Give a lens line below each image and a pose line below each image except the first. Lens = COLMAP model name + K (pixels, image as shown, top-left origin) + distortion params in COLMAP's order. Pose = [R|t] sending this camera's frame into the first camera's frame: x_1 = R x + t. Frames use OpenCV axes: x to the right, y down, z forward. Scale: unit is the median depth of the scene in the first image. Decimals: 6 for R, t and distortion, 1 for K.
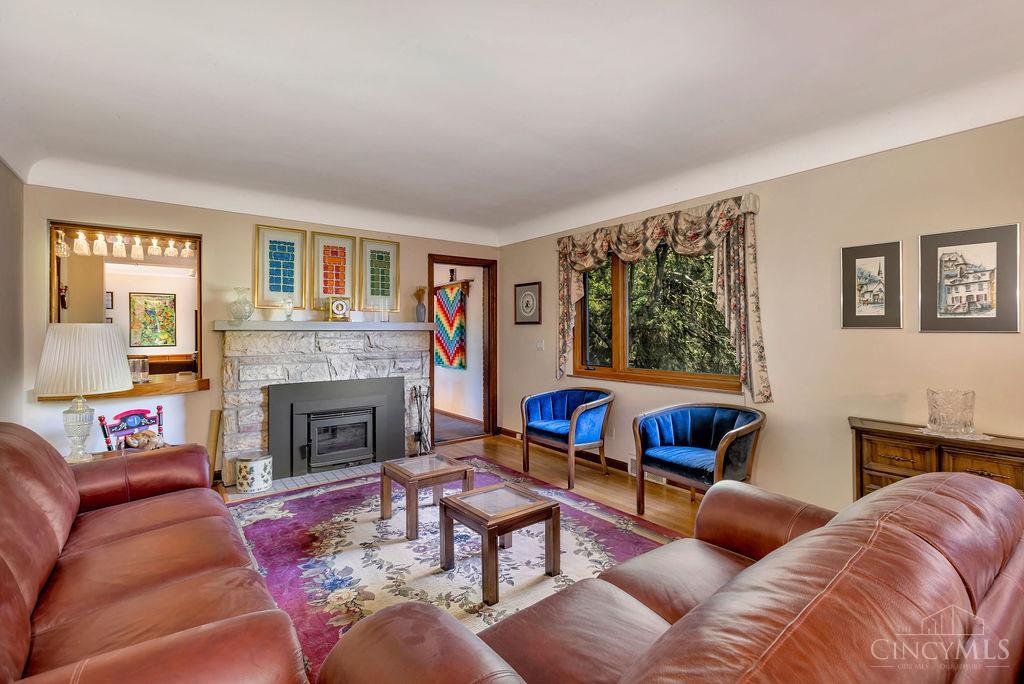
lens RADIAL K [[467.8, 0, 511.7], [0, 467.8, 332.9], [0, 0, 1]] dist [-0.001112, -0.000063]
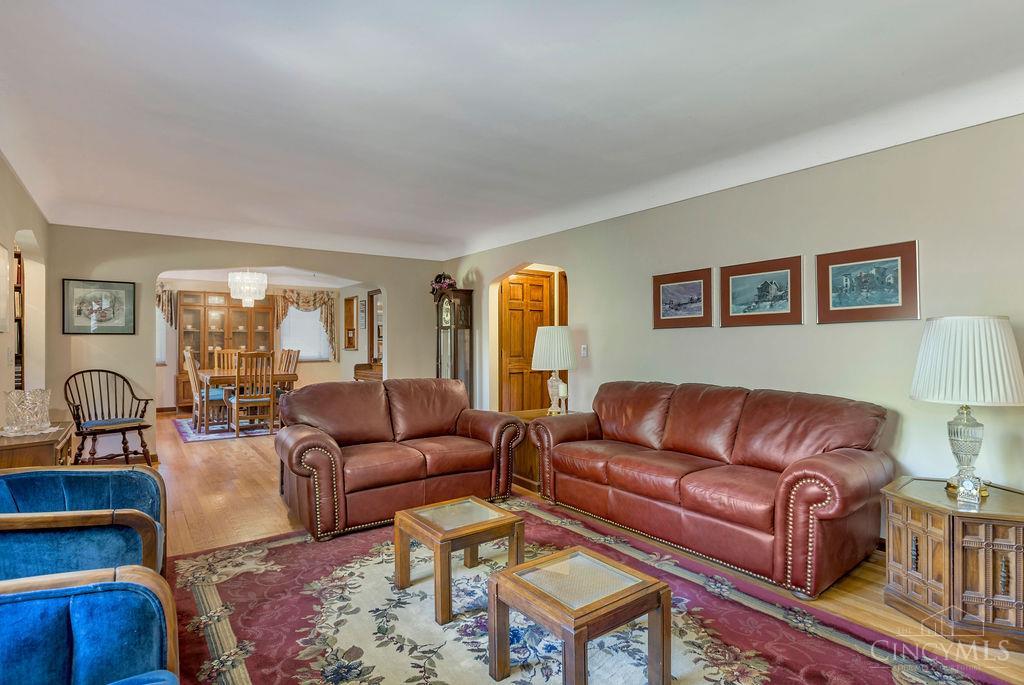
lens RADIAL K [[515.8, 0, 512.0], [0, 515.8, 342.5], [0, 0, 1]] dist [-0.000778, -0.000016]
pose [[-0.999632, 0.003722, 0.026854, -0.096845], [0.003920, 0.999966, 0.007316, 0.008938], [-0.026826, 0.007419, -0.999613, 1.216535]]
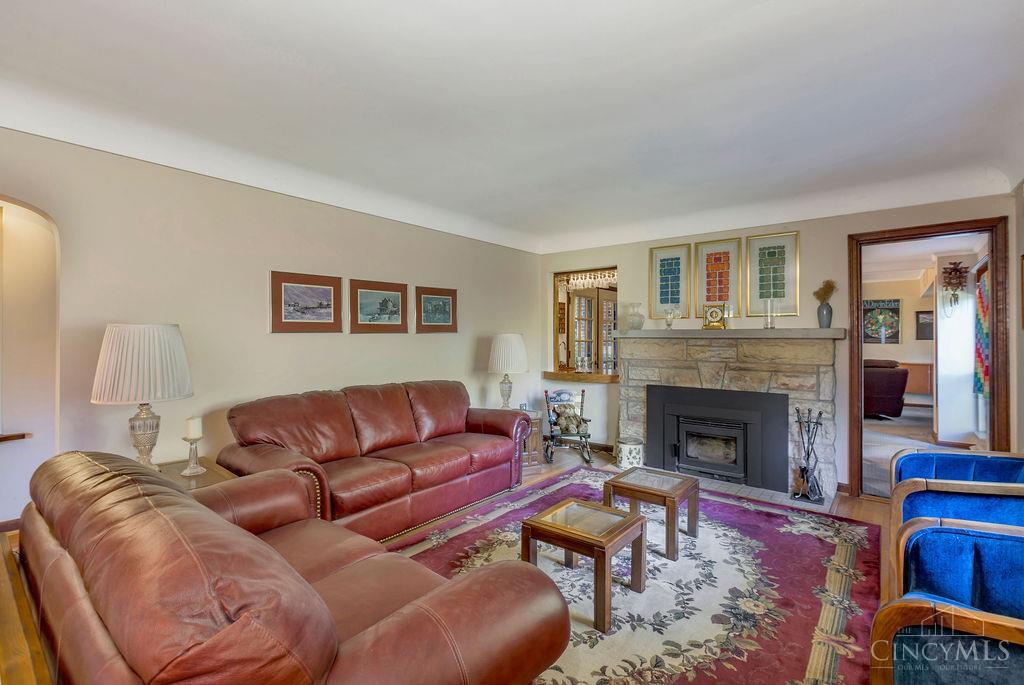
lens RADIAL K [[465.1, 0, 512.0], [0, 465.1, 342.5], [0, 0, 1]] dist [-0.001980, -0.000081]
pose [[0.223607, 0.012328, -0.974601, 0.515334], [-0.006633, 0.999916, 0.011126, -0.004637], [0.974657, 0.003977, 0.223670, 0.391388]]
